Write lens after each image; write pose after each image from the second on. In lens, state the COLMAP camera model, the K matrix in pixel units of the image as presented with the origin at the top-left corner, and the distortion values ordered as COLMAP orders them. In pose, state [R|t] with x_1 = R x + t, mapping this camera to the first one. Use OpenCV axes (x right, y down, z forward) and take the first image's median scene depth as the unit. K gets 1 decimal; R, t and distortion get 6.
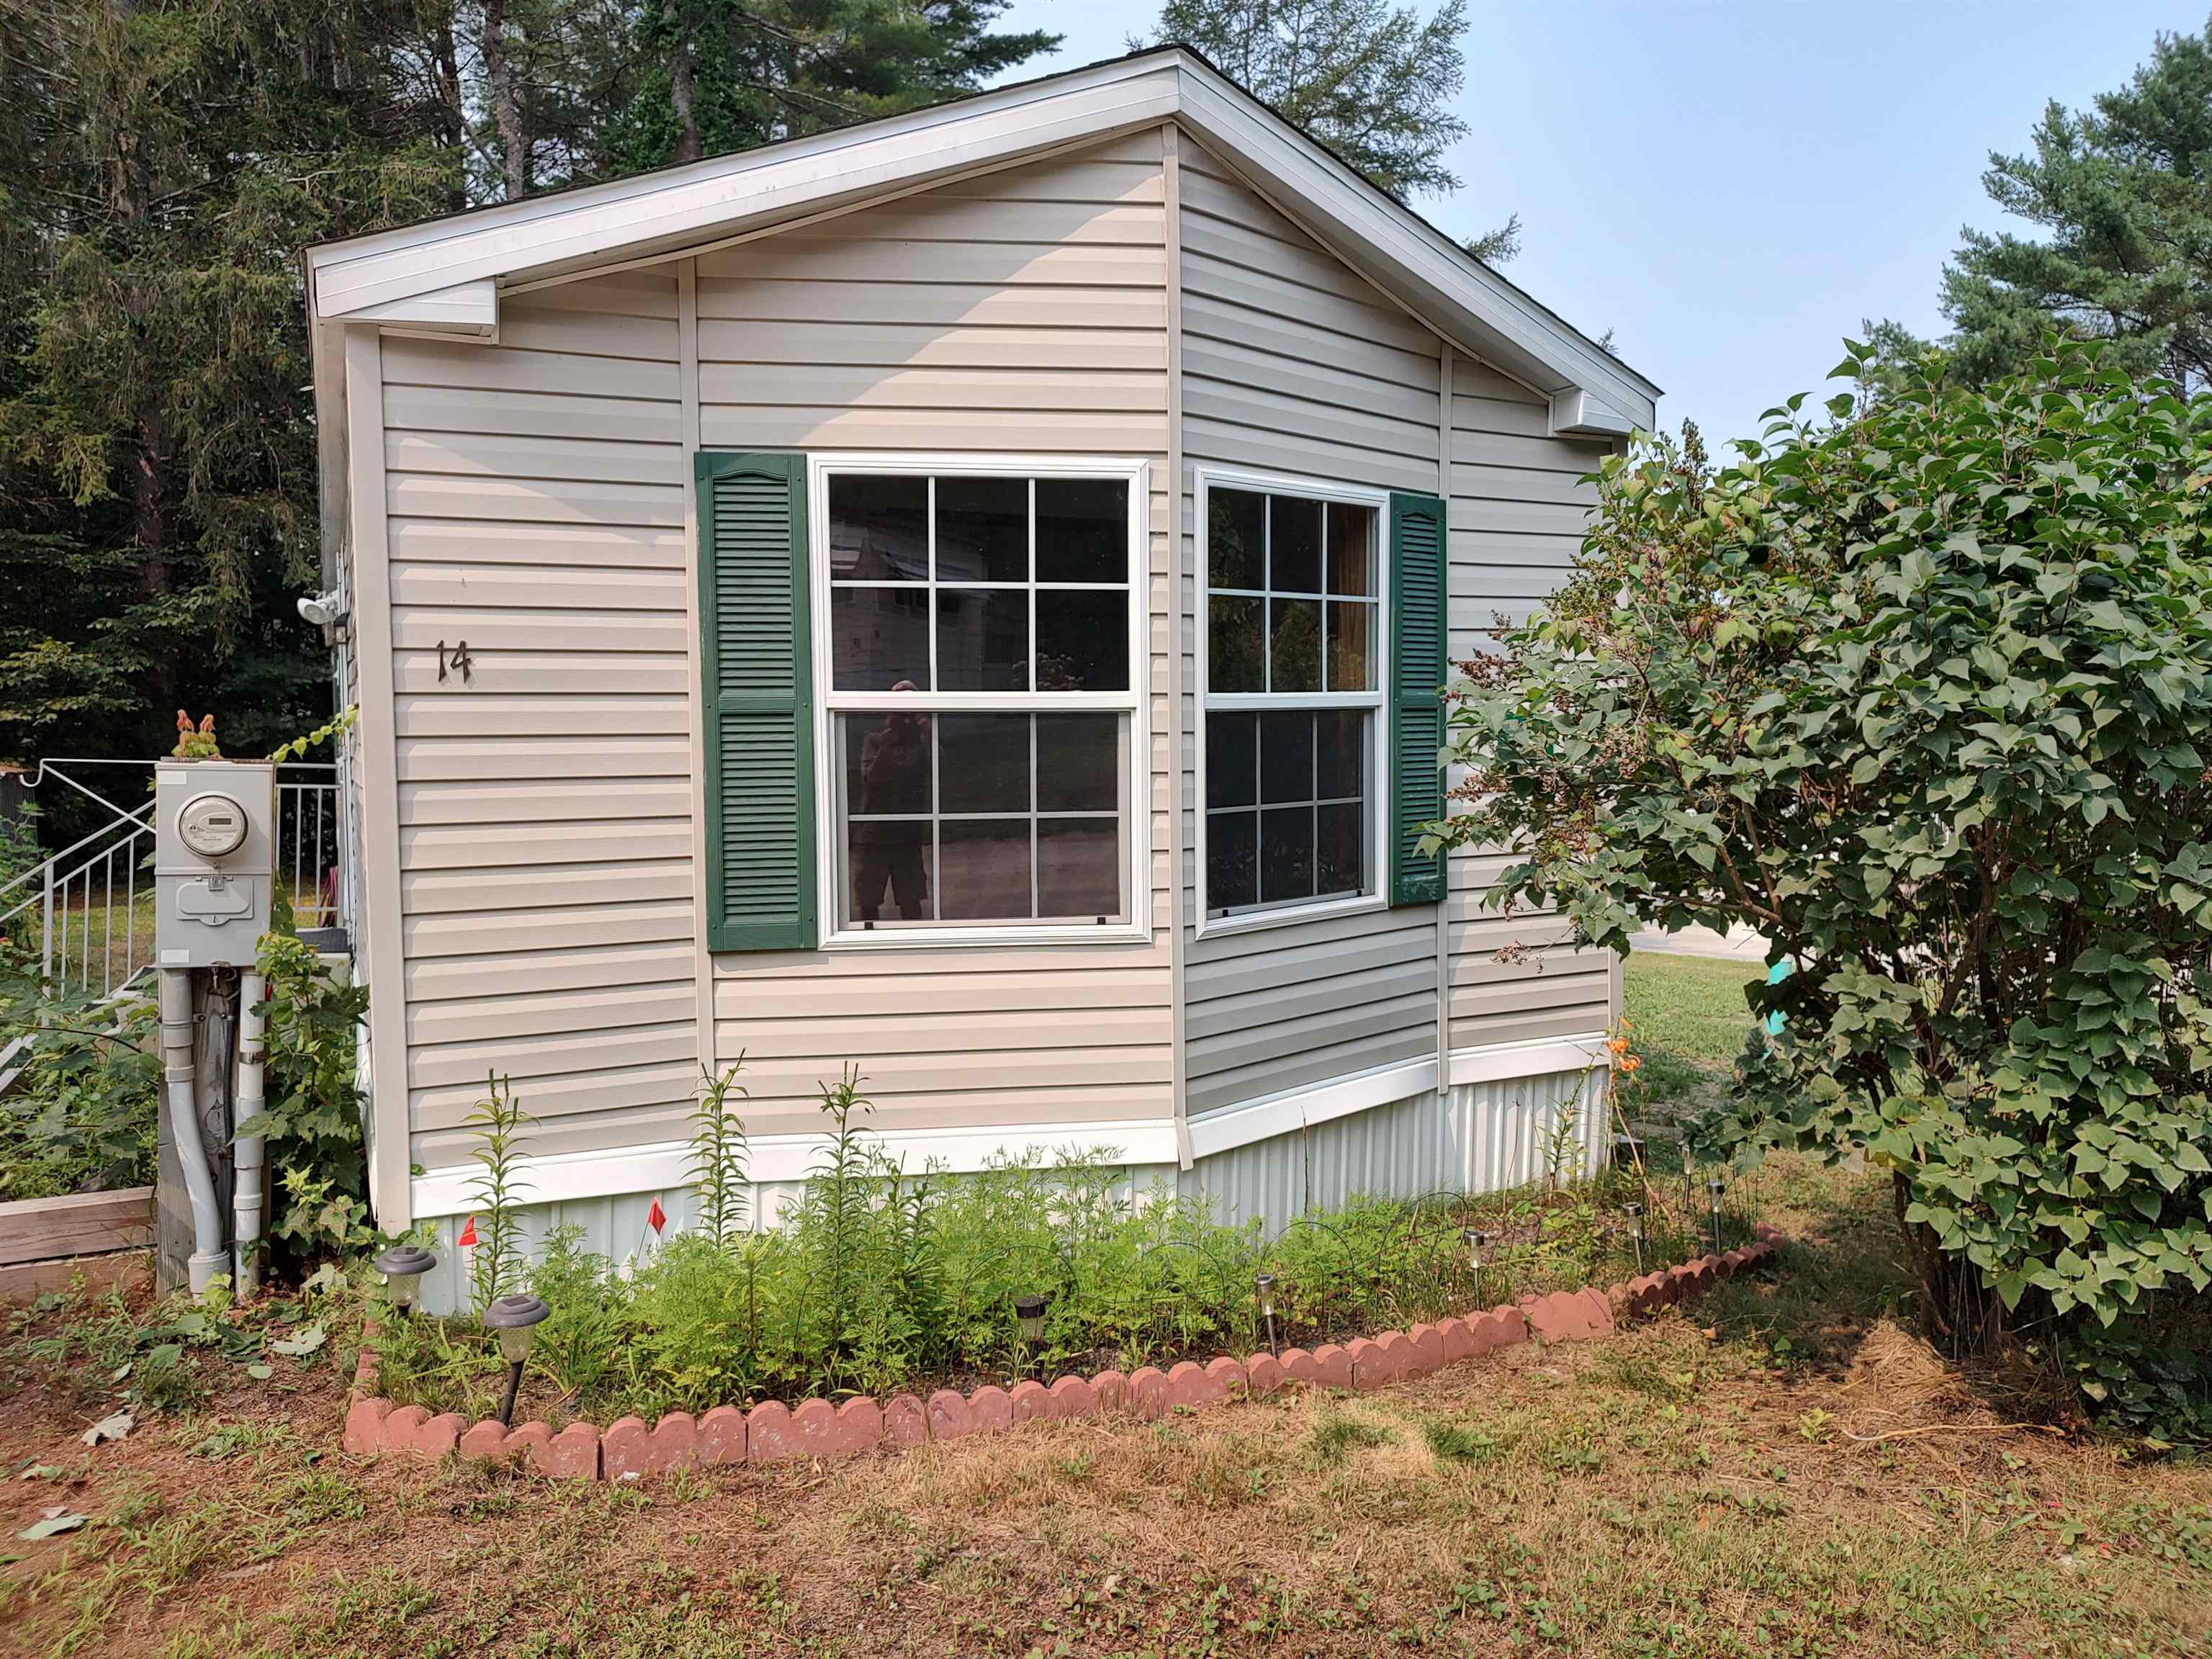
lens RADIAL K [[1611.3, 0, 1093.5], [0, 1611.3, 749.0], [0, 0, 1]] dist [0.006050, -0.000295]
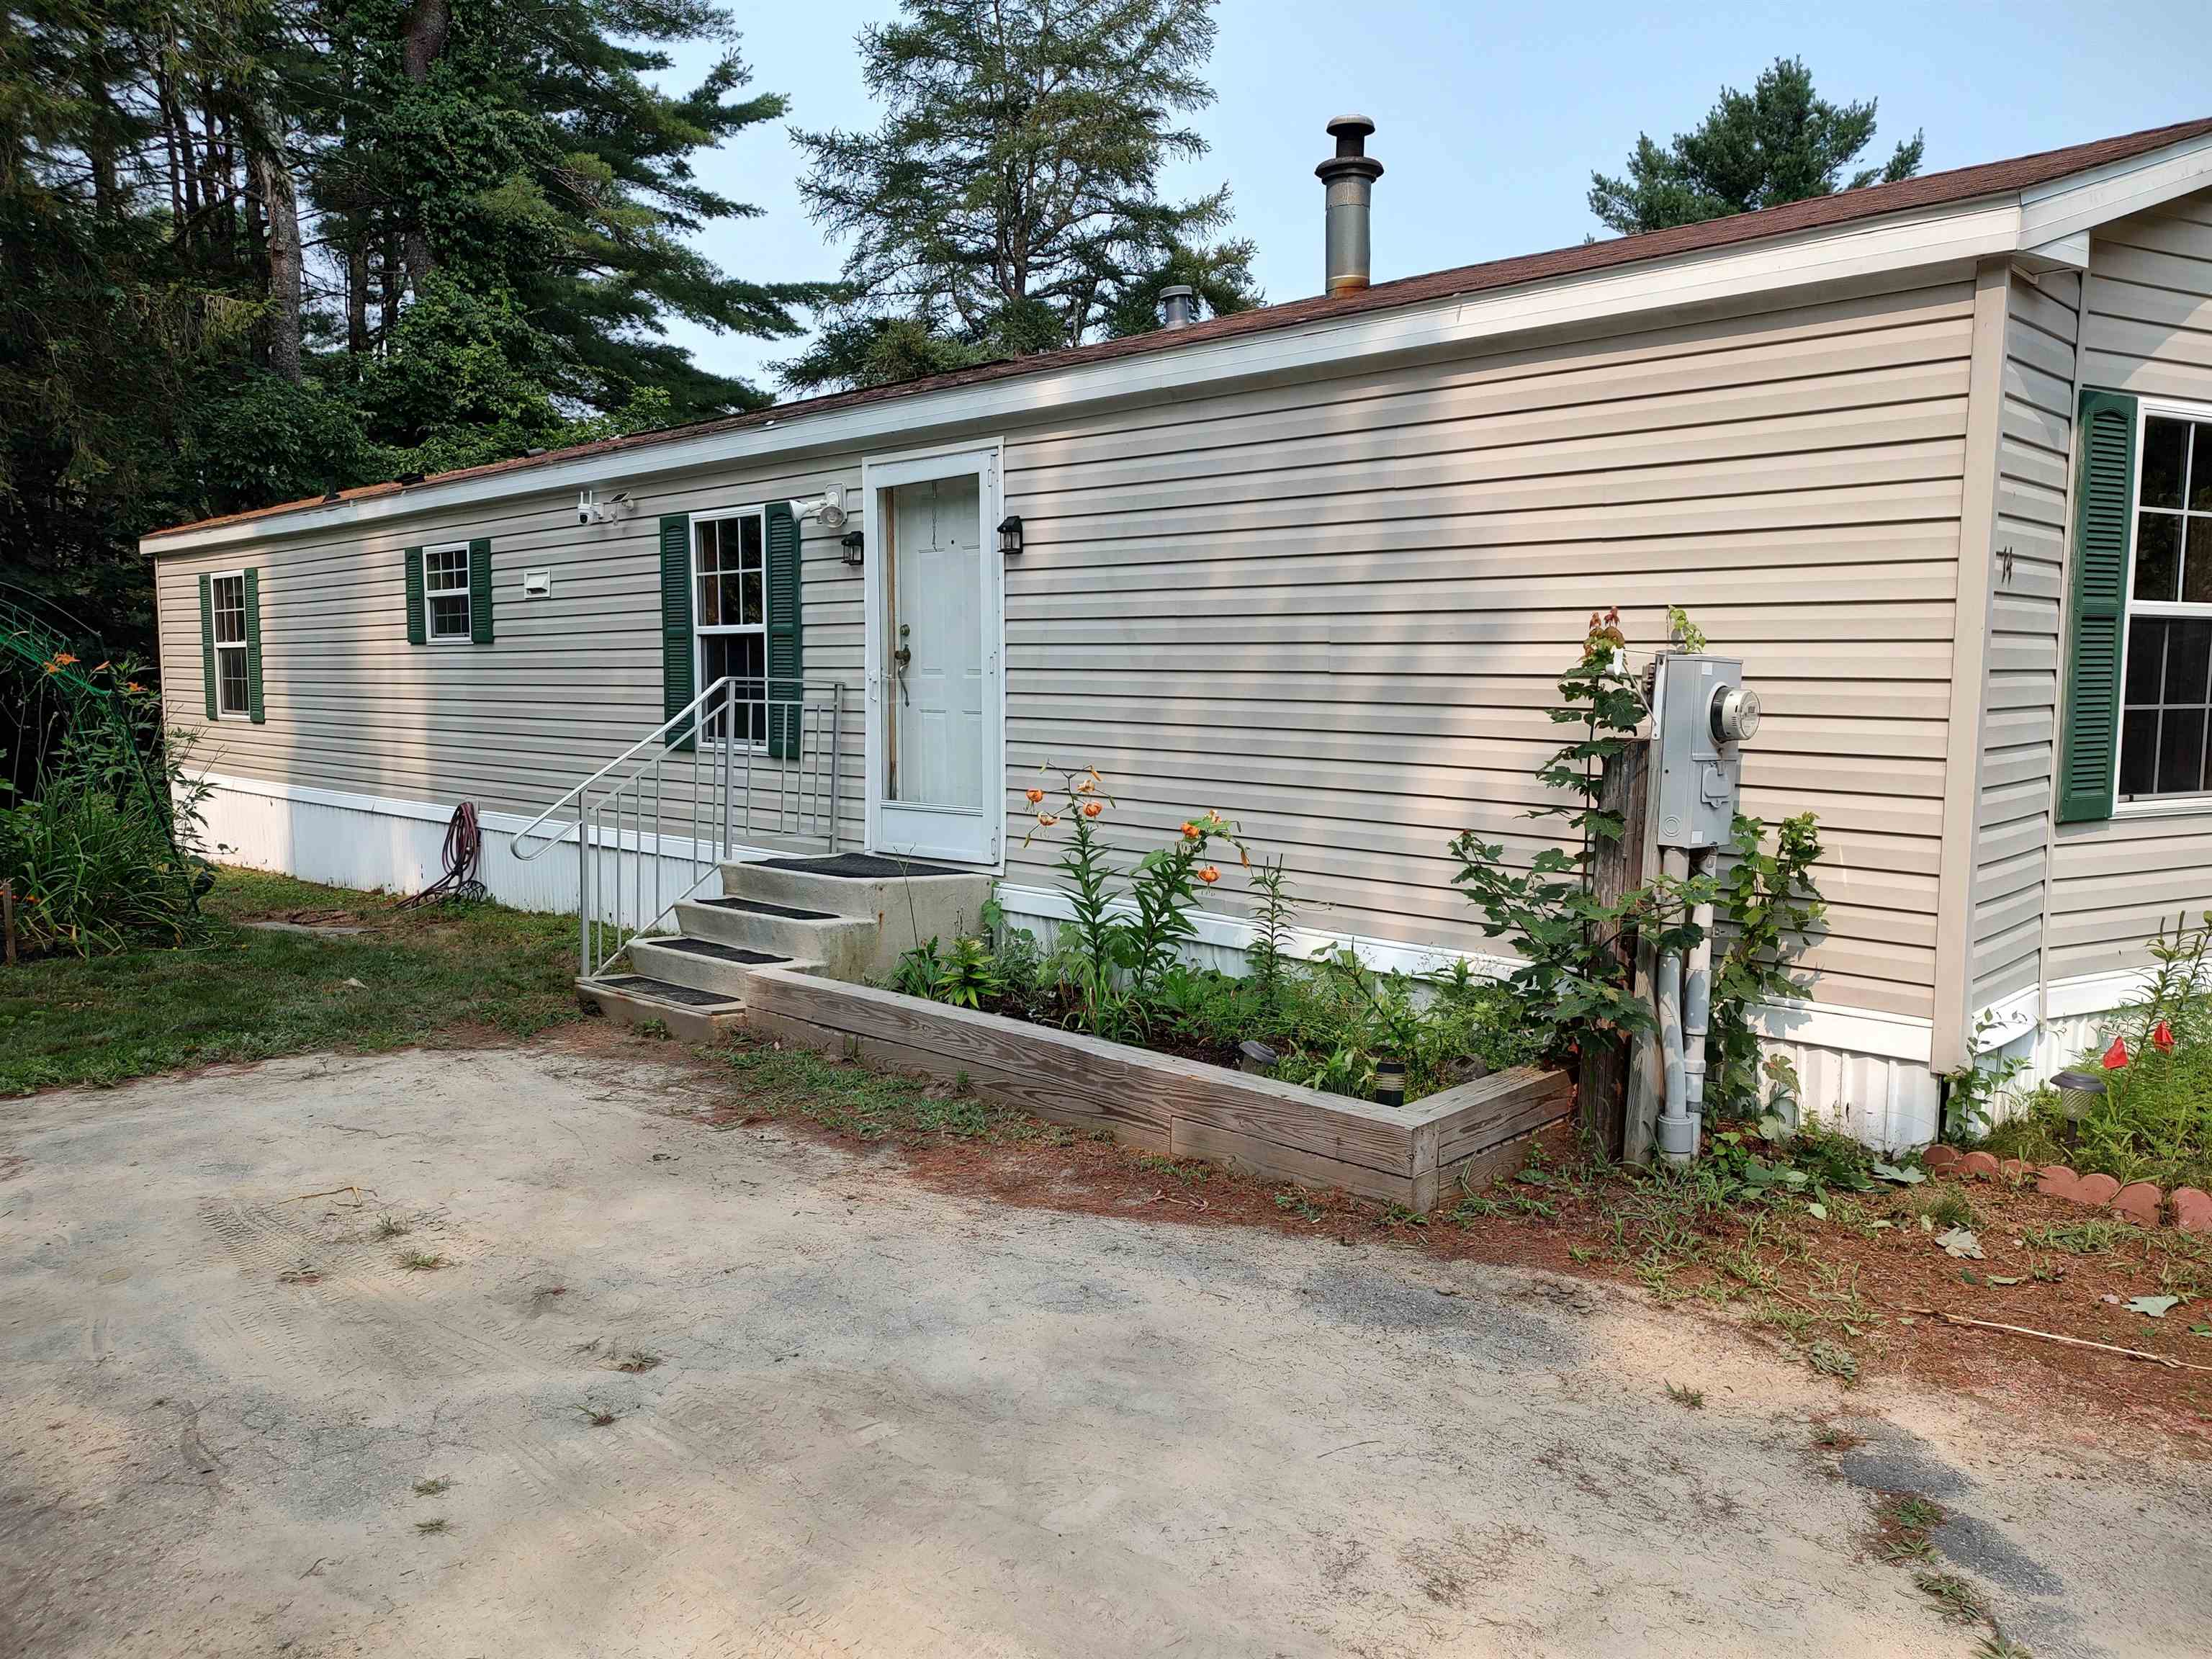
lens RADIAL K [[1611.3, 0, 1093.5], [0, 1611.3, 749.0], [0, 0, 1]] dist [0.006050, -0.000295]
pose [[0.939996, -0.009580, 0.341051, -0.308764], [-0.002404, 0.999395, 0.034698, 0.008143], [-0.341177, -0.033436, 0.939404, 0.034443]]
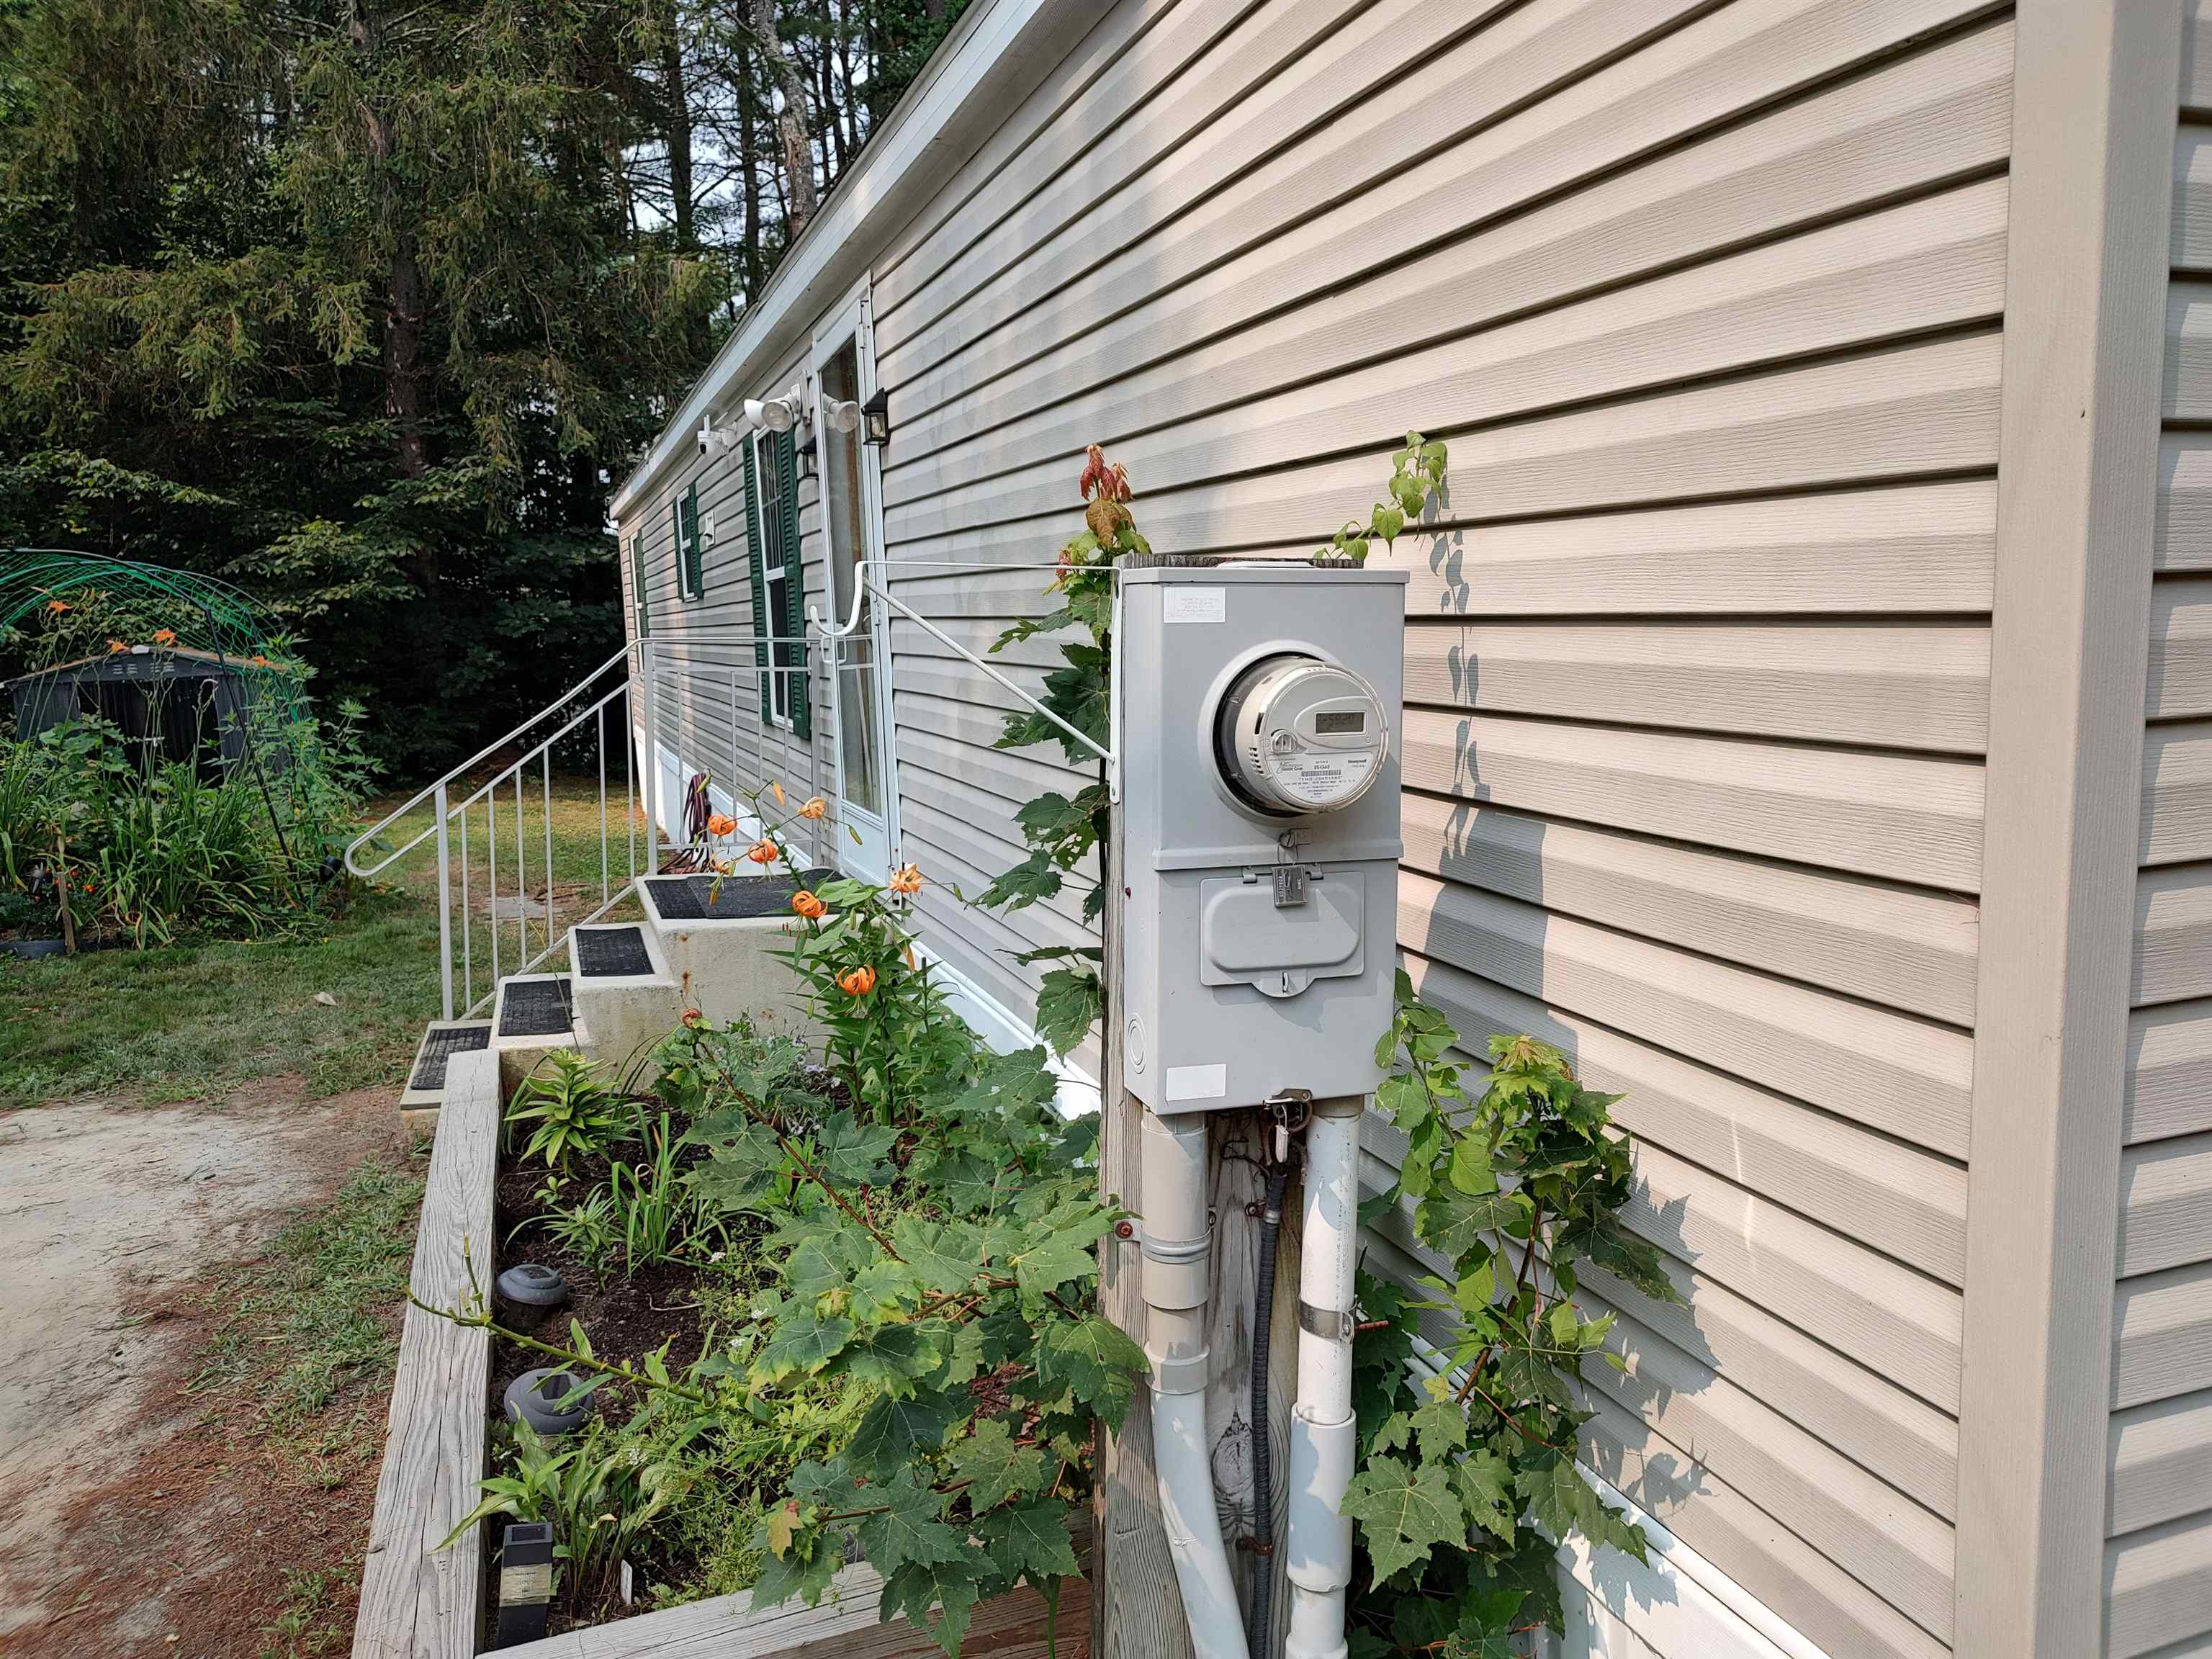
lens RADIAL K [[1611.3, 0, 1093.5], [0, 1611.3, 749.0], [0, 0, 1]] dist [0.006050, -0.000295]
pose [[0.994580, -0.020110, -0.102011, -0.131279], [0.027570, 0.997005, 0.072255, 0.005494], [0.100253, -0.074676, 0.992156, 0.149856]]
